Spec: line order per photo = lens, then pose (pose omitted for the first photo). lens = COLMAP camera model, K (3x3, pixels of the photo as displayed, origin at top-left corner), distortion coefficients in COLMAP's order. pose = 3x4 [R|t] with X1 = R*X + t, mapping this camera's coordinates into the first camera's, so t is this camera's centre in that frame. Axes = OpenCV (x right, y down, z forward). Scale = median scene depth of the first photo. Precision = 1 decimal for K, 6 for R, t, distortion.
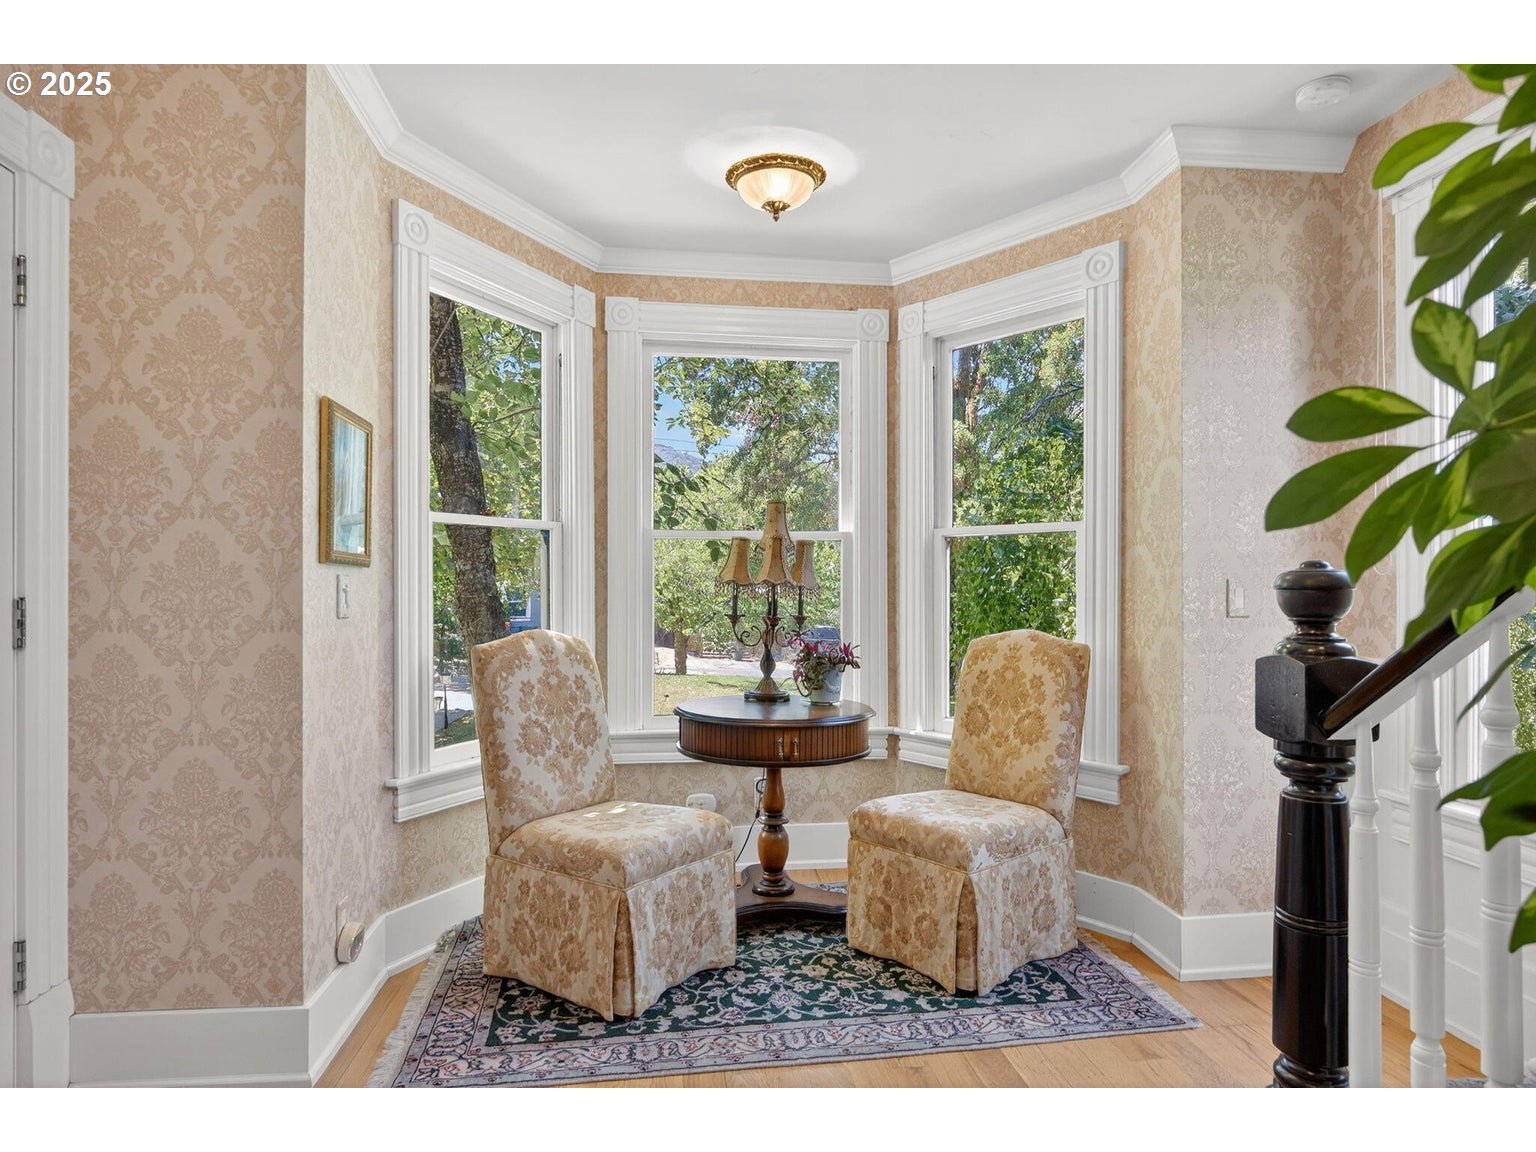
lens RADIAL K [[868.8, 0, 768.3], [0, 868.8, 582.5], [0, 0, 1]] dist [0.000285, -0.001572]
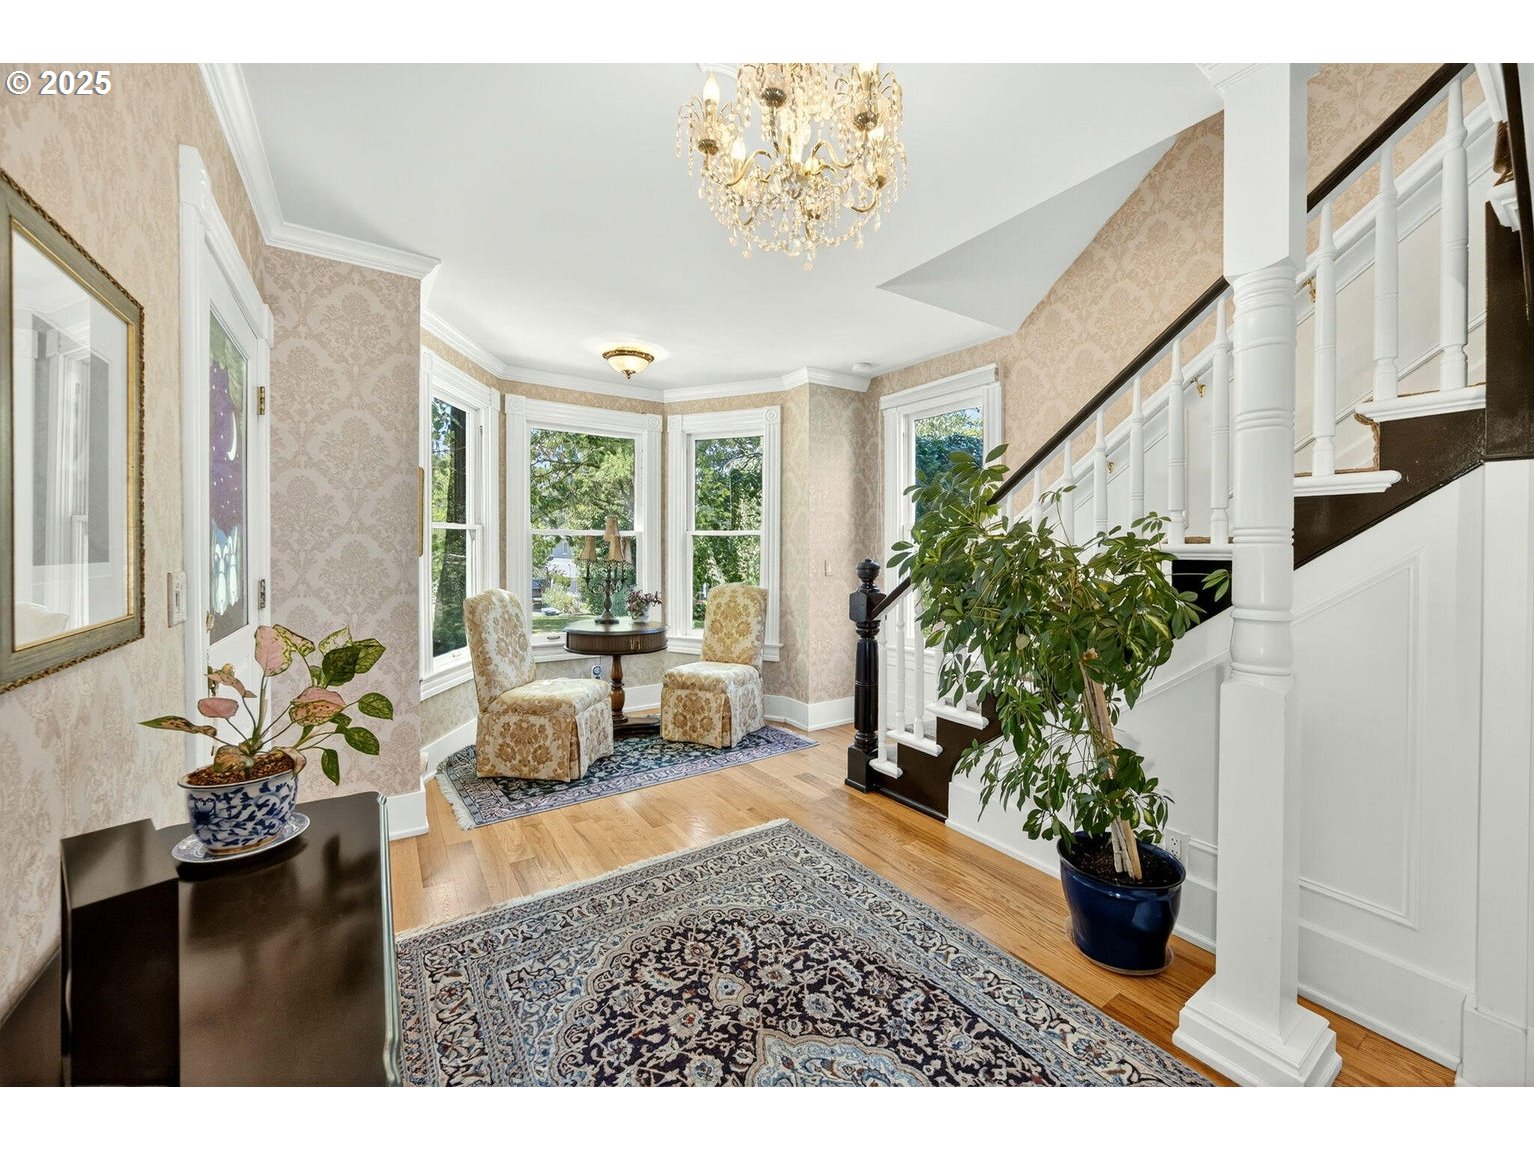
lens RADIAL K [[599.6, 0, 752.1], [0, 599.6, 549.0], [0, 0, 1]] dist [-0.003457, 0.000018]
pose [[0.904125, 0.002898, 0.427259, -0.337458], [-0.004900, 0.999982, 0.003586, -0.038078], [-0.427241, -0.005336, 0.904122, -0.376880]]
